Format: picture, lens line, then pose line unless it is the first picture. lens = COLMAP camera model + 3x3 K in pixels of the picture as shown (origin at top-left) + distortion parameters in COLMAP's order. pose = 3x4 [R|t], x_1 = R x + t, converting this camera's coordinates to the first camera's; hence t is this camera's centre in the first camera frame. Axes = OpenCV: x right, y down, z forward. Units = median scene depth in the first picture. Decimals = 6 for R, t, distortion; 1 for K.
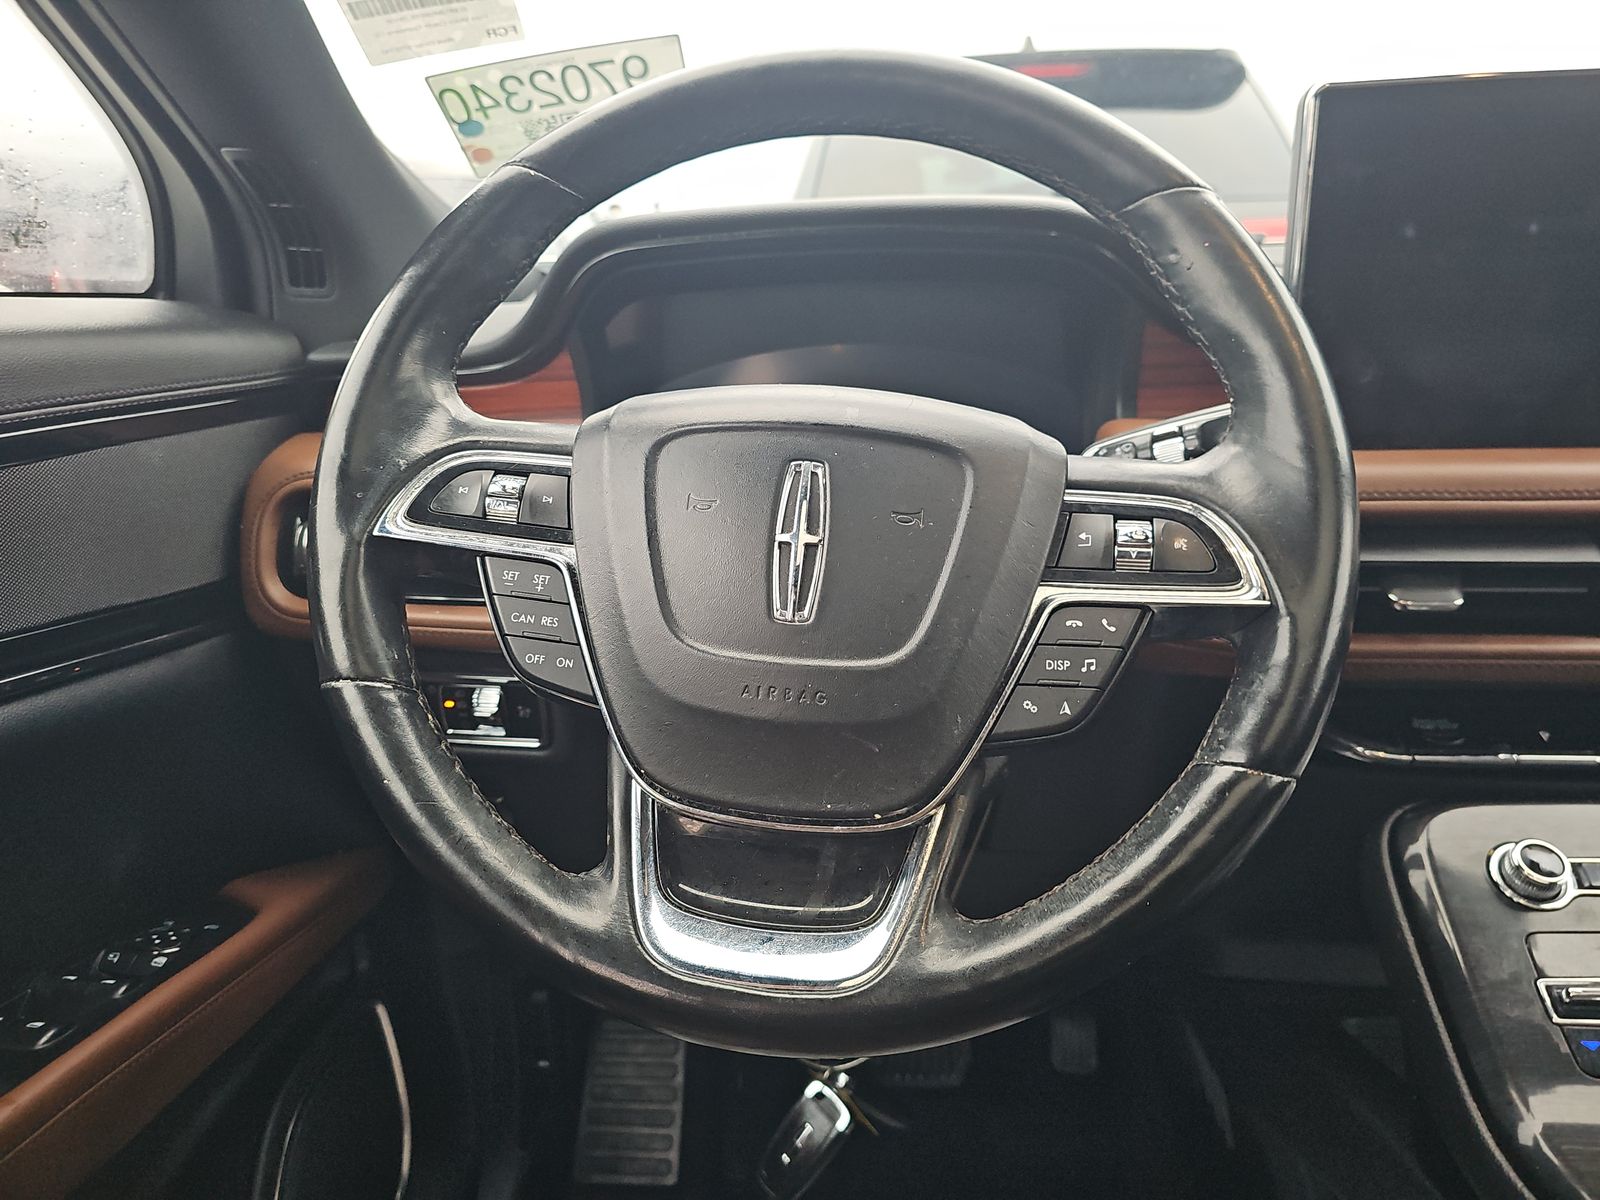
lens RADIAL K [[1056.1, 0, 806.2], [0, 1056.1, 593.9], [0, 0, 1]] dist [0.079742, -0.046830]
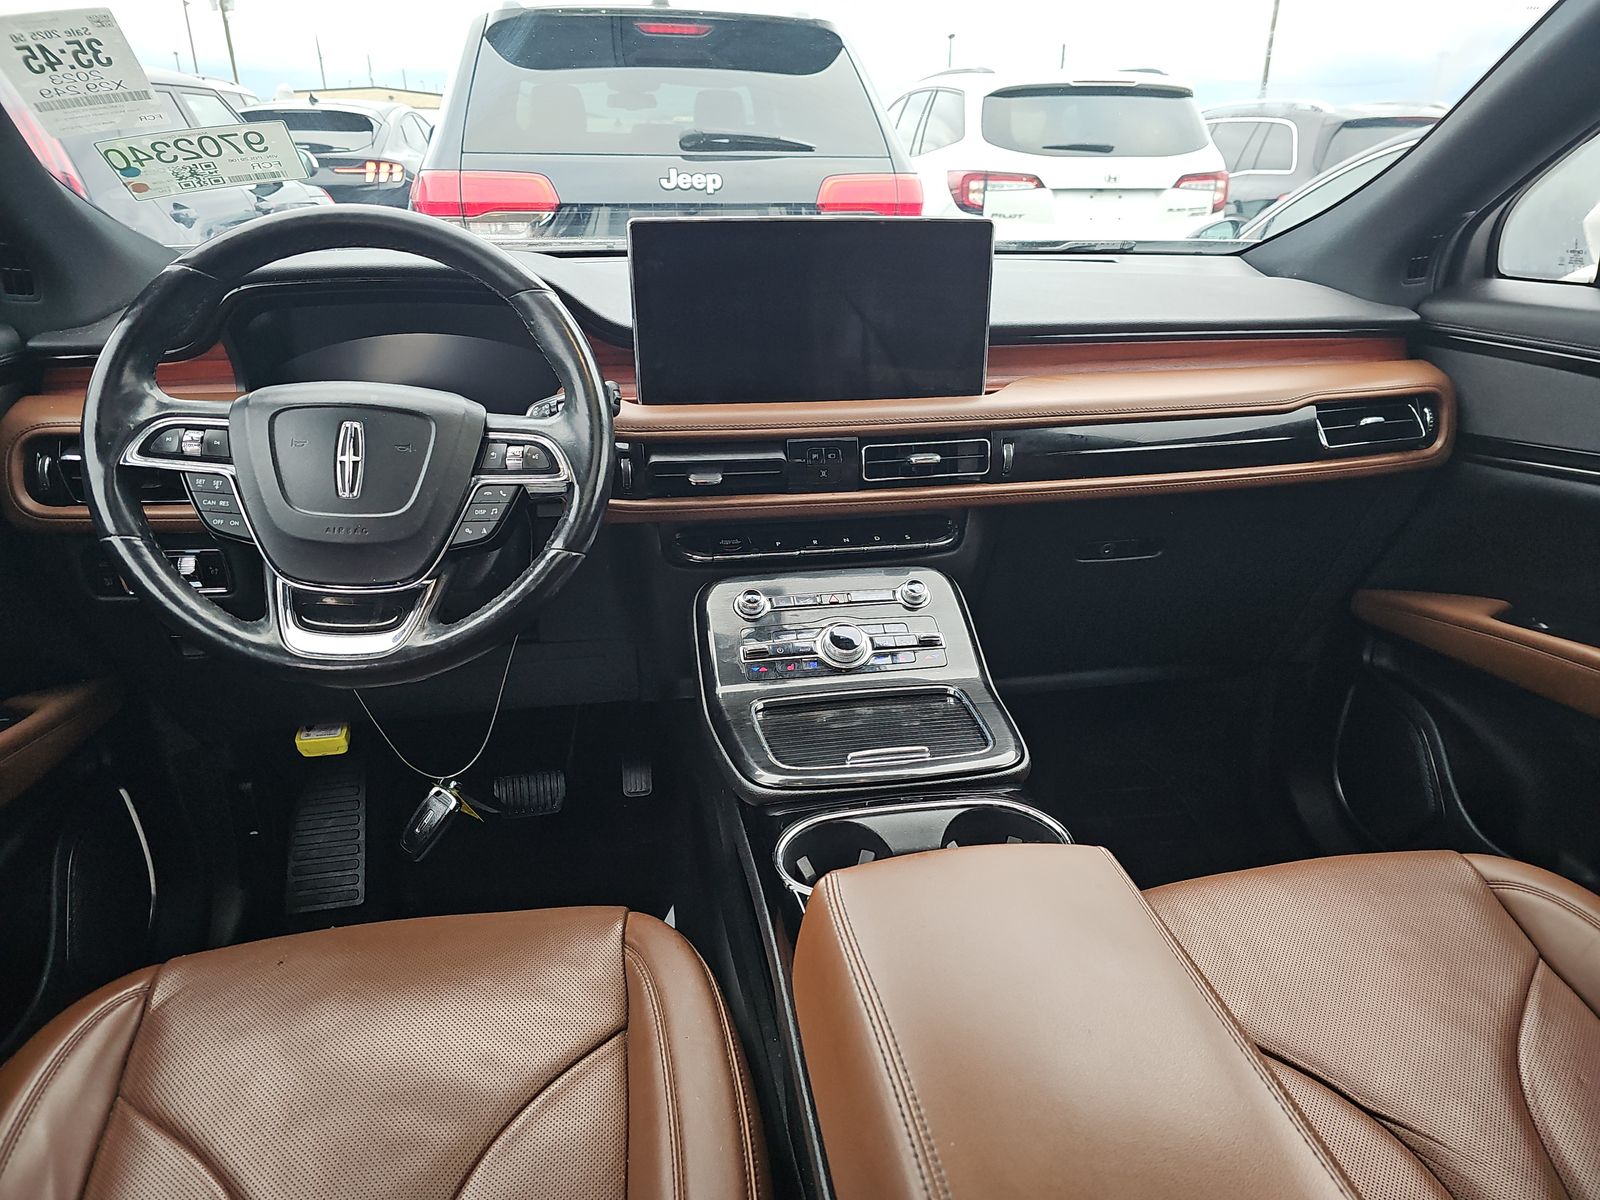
lens RADIAL K [[1056.1, 0, 806.2], [0, 1056.1, 593.9], [0, 0, 1]] dist [0.079742, -0.046830]
pose [[0.967056, -0.066673, 0.245676, 0.316076], [0.045604, 0.994854, 0.090476, 0.062299], [-0.250444, -0.076292, 0.965120, -1.274389]]
